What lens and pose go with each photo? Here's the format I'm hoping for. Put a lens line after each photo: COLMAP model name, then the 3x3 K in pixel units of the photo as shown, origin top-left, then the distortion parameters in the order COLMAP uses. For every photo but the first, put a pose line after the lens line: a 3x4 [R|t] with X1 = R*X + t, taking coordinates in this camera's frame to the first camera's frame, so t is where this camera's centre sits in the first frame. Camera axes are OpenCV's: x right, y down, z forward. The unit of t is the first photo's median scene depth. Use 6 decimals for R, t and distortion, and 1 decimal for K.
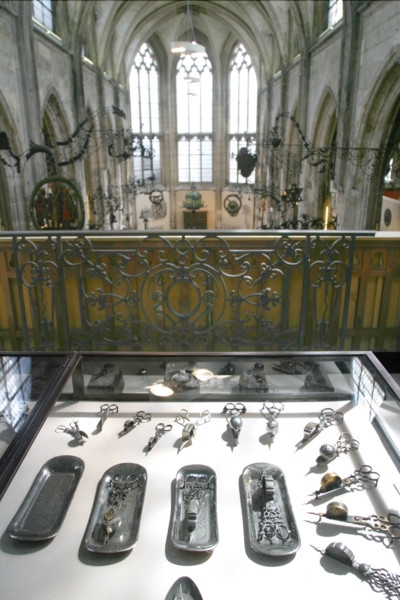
lens RADIAL K [[462.2, 0, 202.8], [0, 462.2, 288.7], [0, 0, 1]] dist [-0.050056, 0.001803]
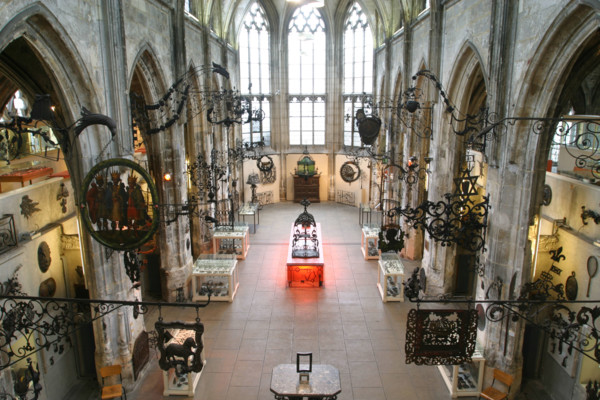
lens RADIAL K [[462.2, 0, 300.0], [0, 462.2, 200.0], [0, 0, 1]] dist [-0.050056, 0.001803]
pose [[0.999682, 0.004647, -0.024770, -0.008756], [-0.007086, 0.995033, -0.099292, -0.033732], [0.024185, 0.099436, 0.994750, 0.095360]]
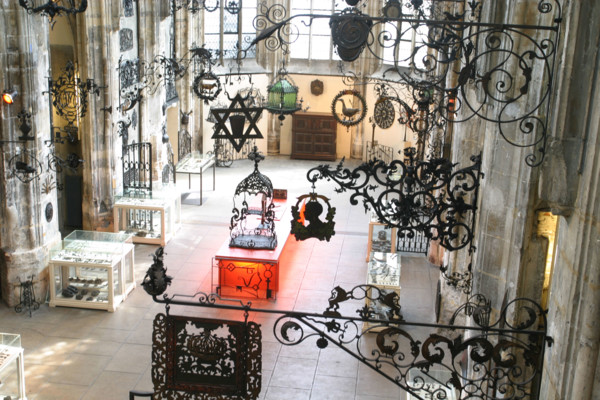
lens RADIAL K [[812.3, 0, 300.0], [0, 812.3, 200.0], [0, 0, 1]] dist [0.015881, 0.025018]
pose [[0.990857, 0.070483, -0.115045, 0.103204], [-0.076049, 0.996101, -0.044724, -0.030670], [0.111445, 0.053064, 0.992353, 0.079570]]
